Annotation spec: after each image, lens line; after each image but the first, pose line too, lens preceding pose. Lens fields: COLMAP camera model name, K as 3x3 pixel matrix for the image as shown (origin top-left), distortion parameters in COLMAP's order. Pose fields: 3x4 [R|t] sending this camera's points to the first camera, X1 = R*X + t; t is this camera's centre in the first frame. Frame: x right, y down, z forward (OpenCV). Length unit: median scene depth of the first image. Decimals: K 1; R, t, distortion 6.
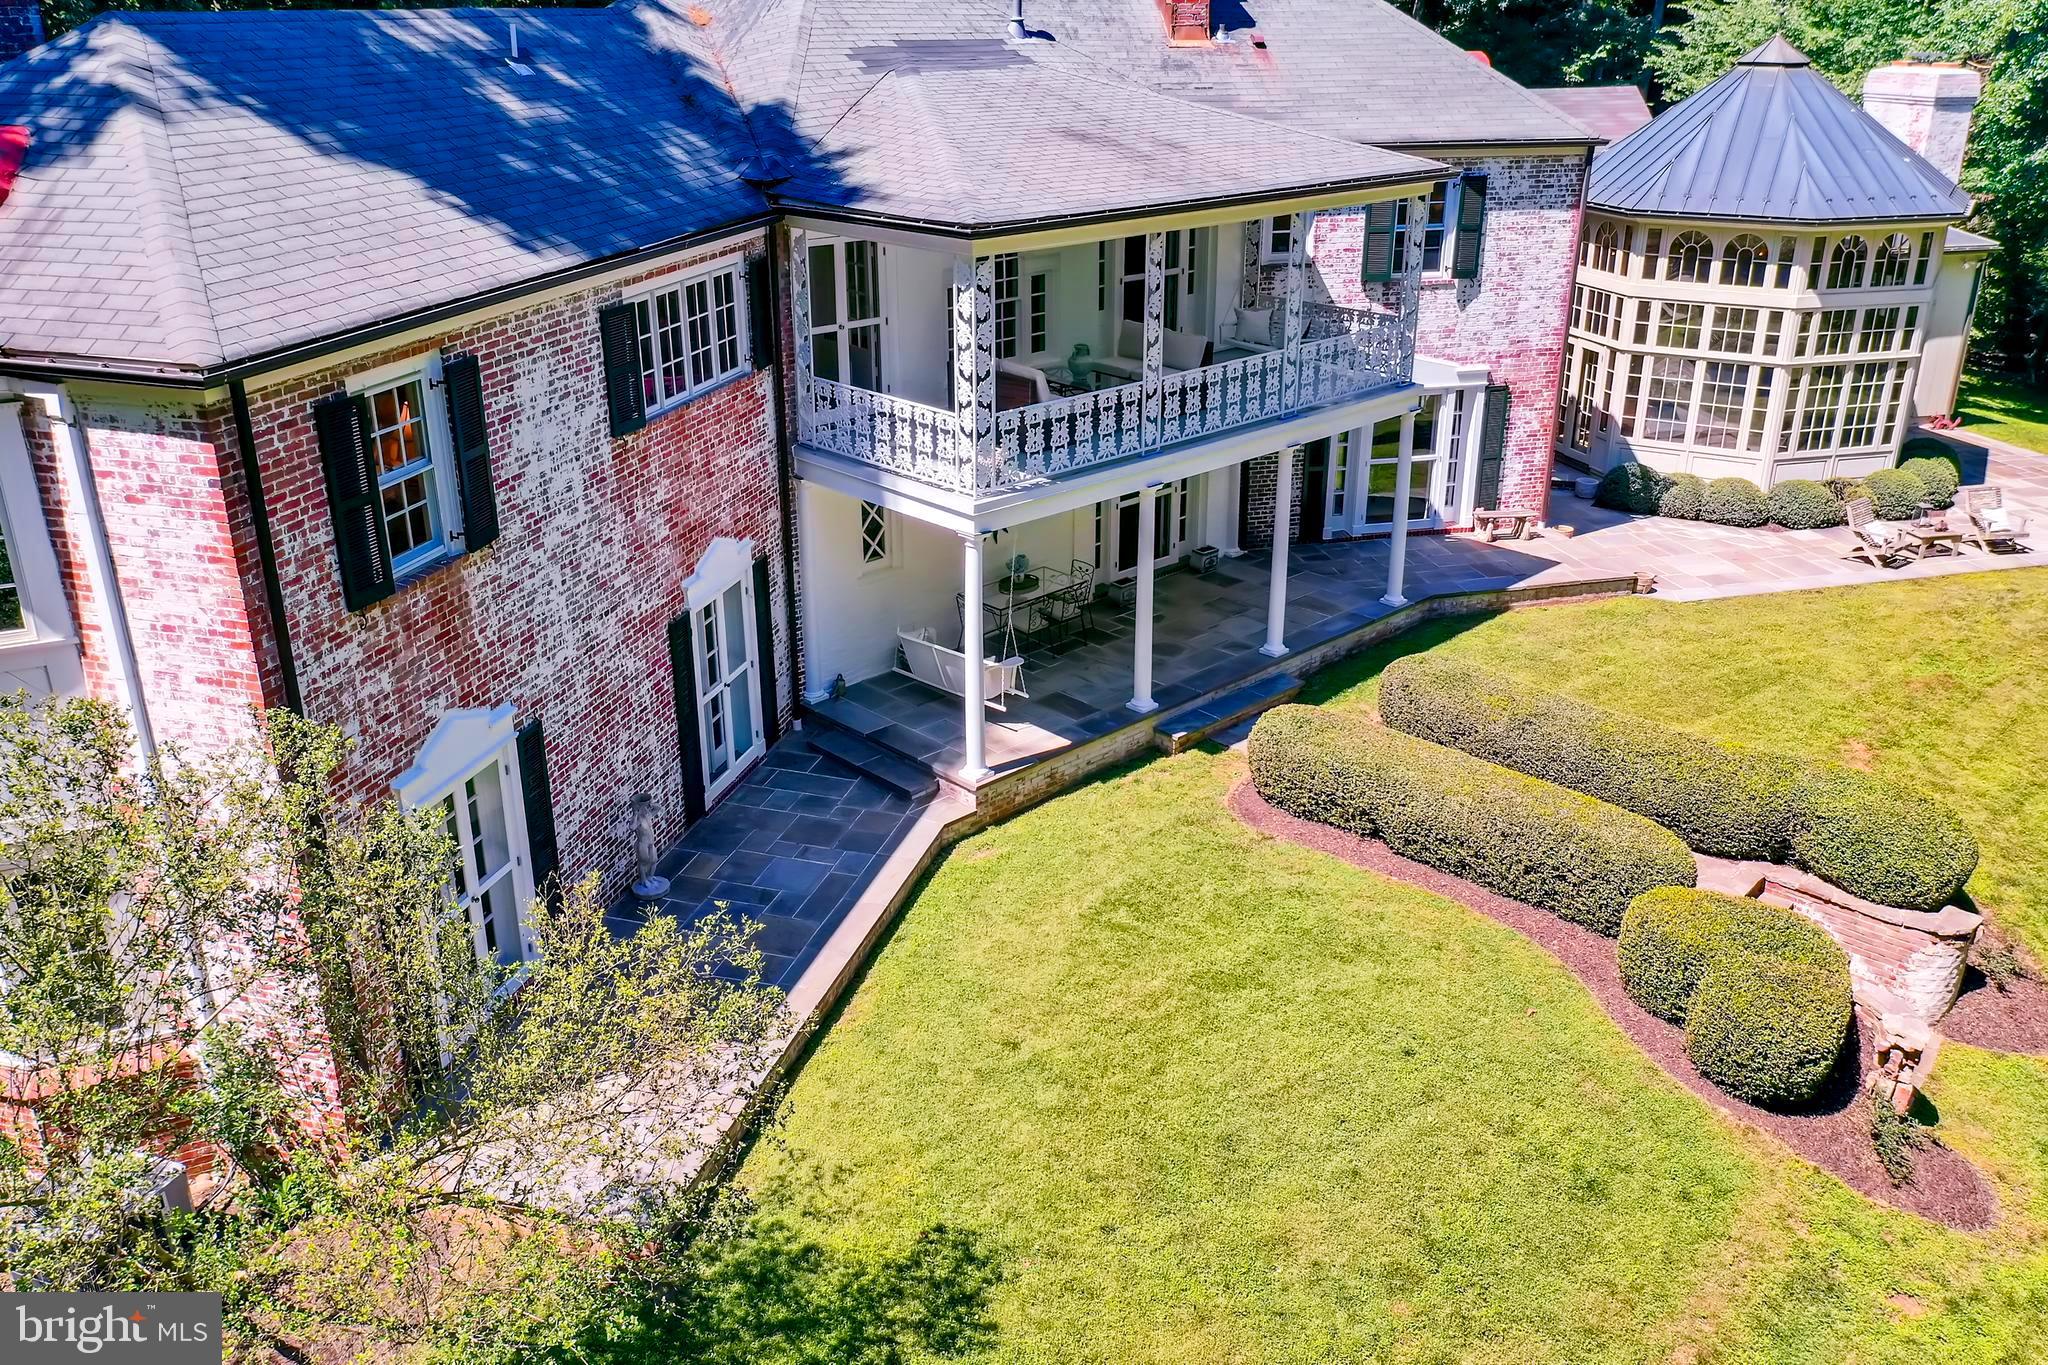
lens RADIAL K [[1619.5, 0, 1024.0], [0, 1619.5, 682.5], [0, 0, 1]] dist [-0.005386, 0.003694]
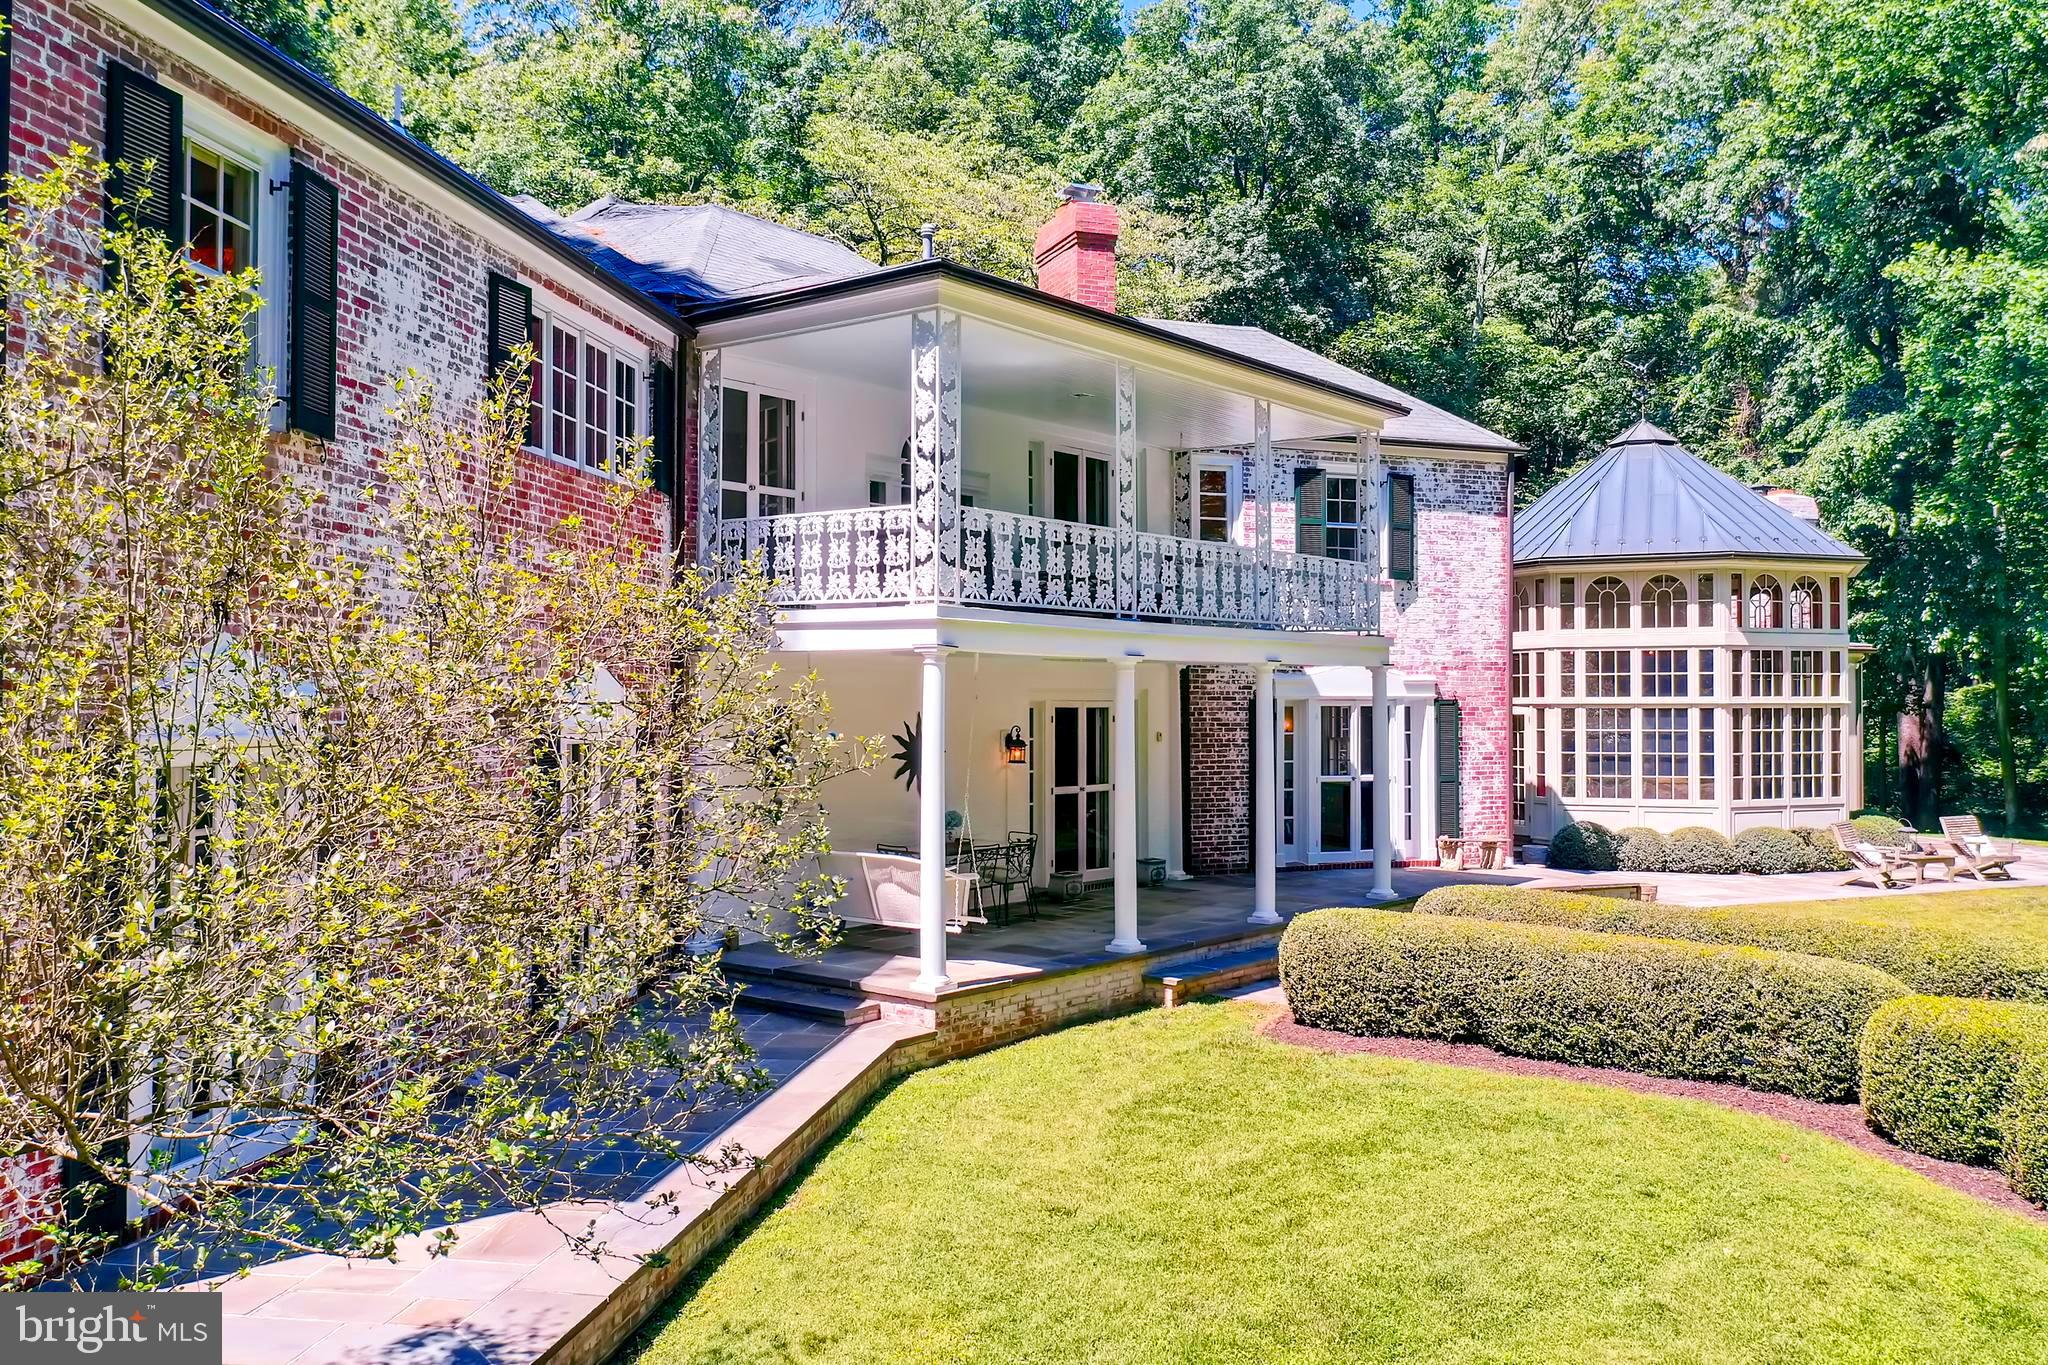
lens RADIAL K [[1651.1, 0, 1027.3], [0, 1651.1, 684.9], [0, 0, 1]] dist [-0.009373, 0.001974]
pose [[0.991926, 0.003173, 0.126781, -0.078516], [0.046928, 0.919543, -0.390177, 0.213647], [-0.117819, 0.392976, 0.911969, 0.238956]]
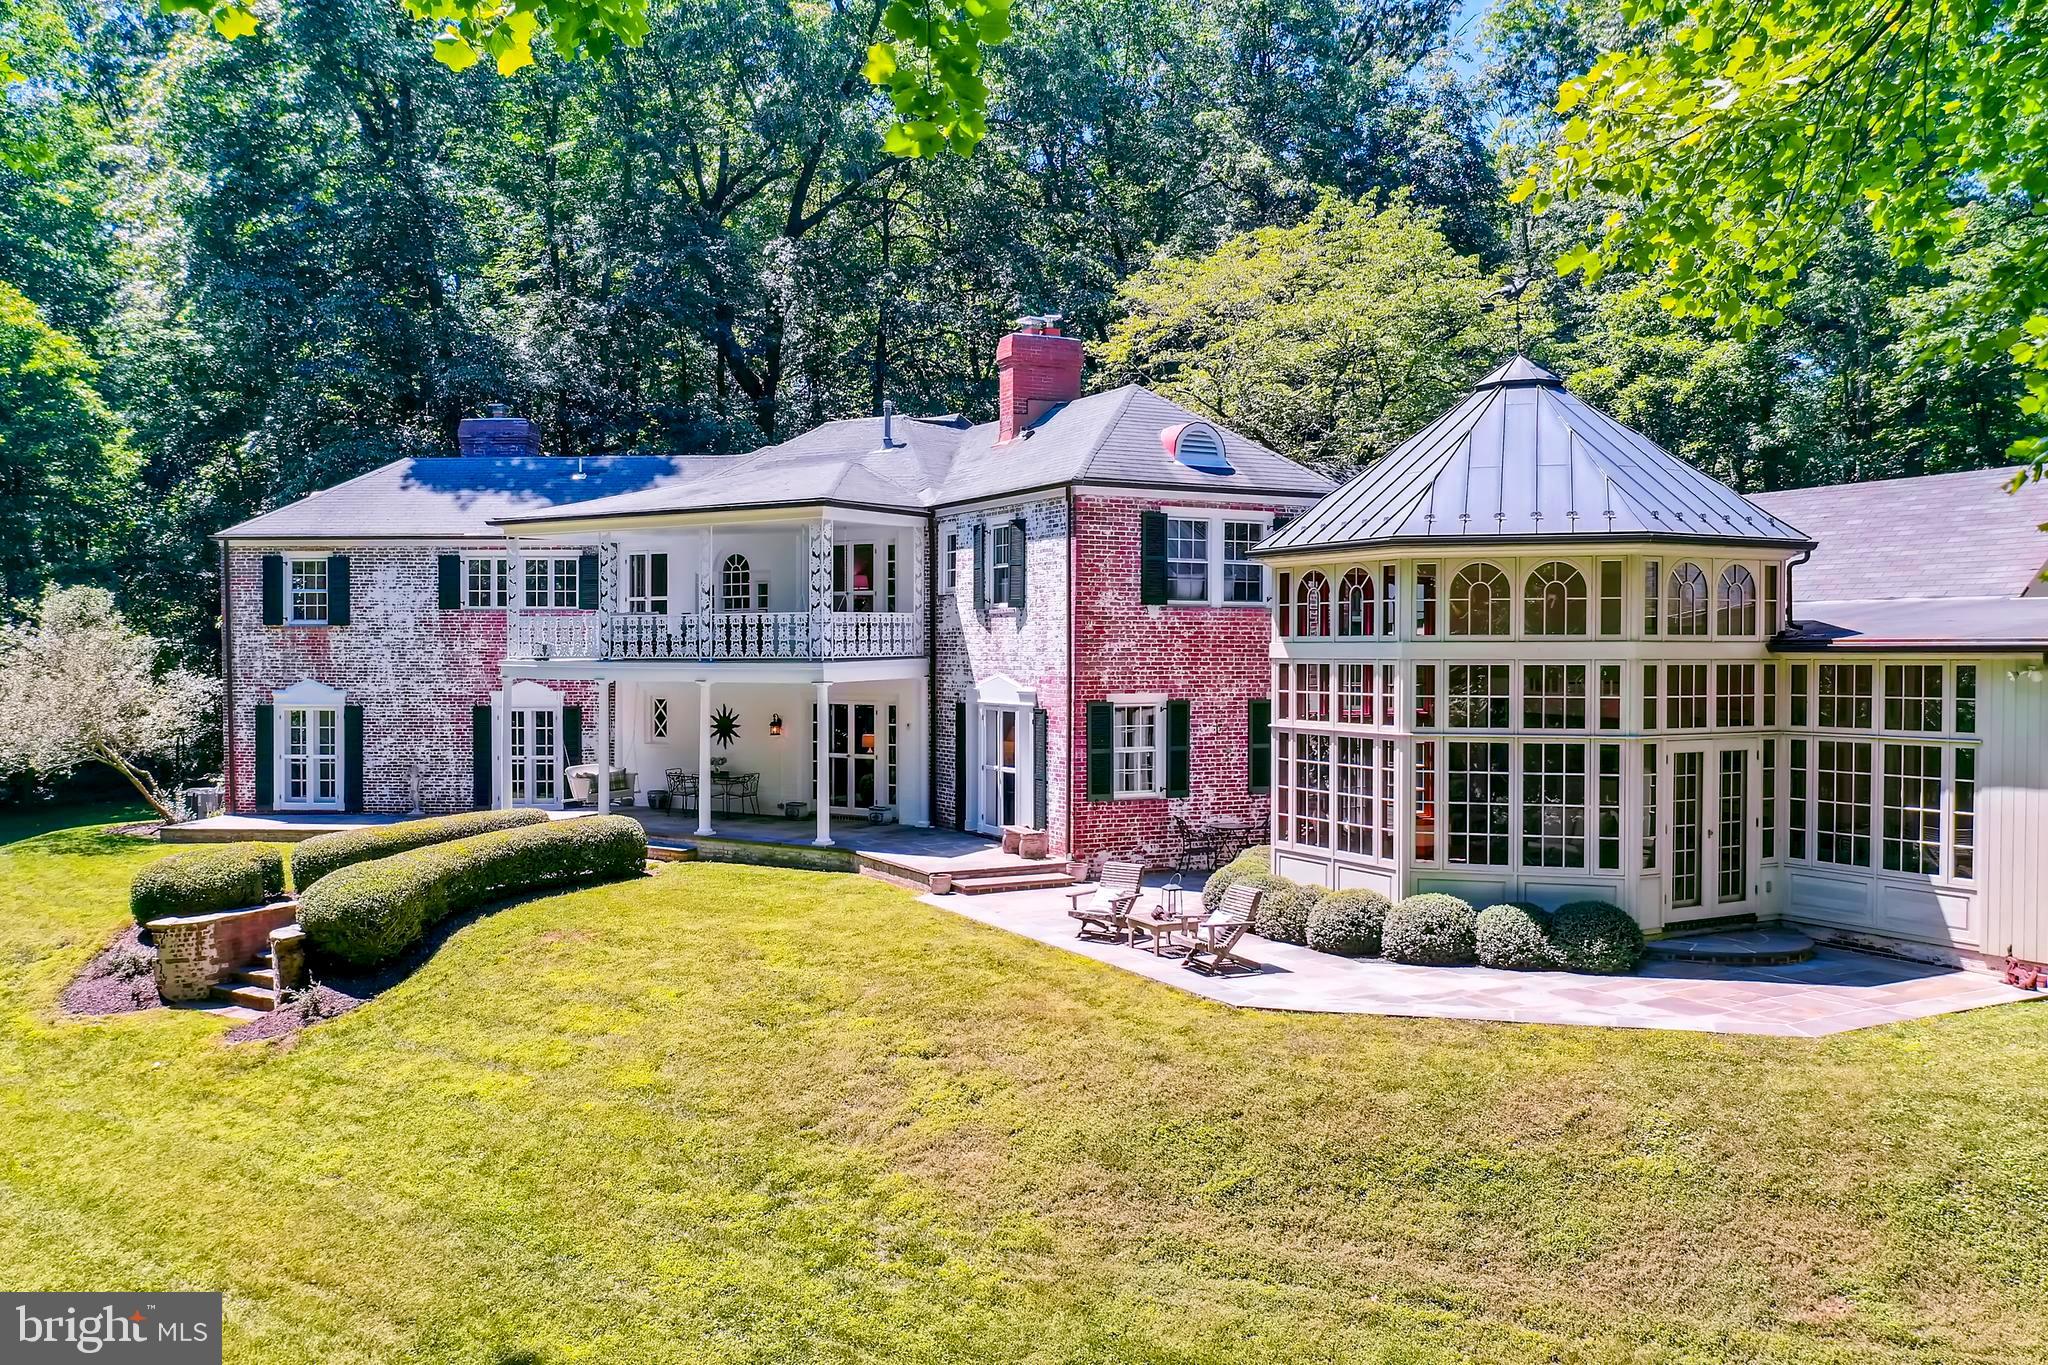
lens RADIAL K [[1652.5, 0, 1021.8], [0, 1652.5, 688.5], [0, 0, 1]] dist [-0.000896, -0.006399]
pose [[0.228333, 0.026771, -0.973215, 1.789039], [-0.373920, 0.925368, -0.062273, -0.166010], [0.898915, 0.378124, 0.221302, 0.996832]]
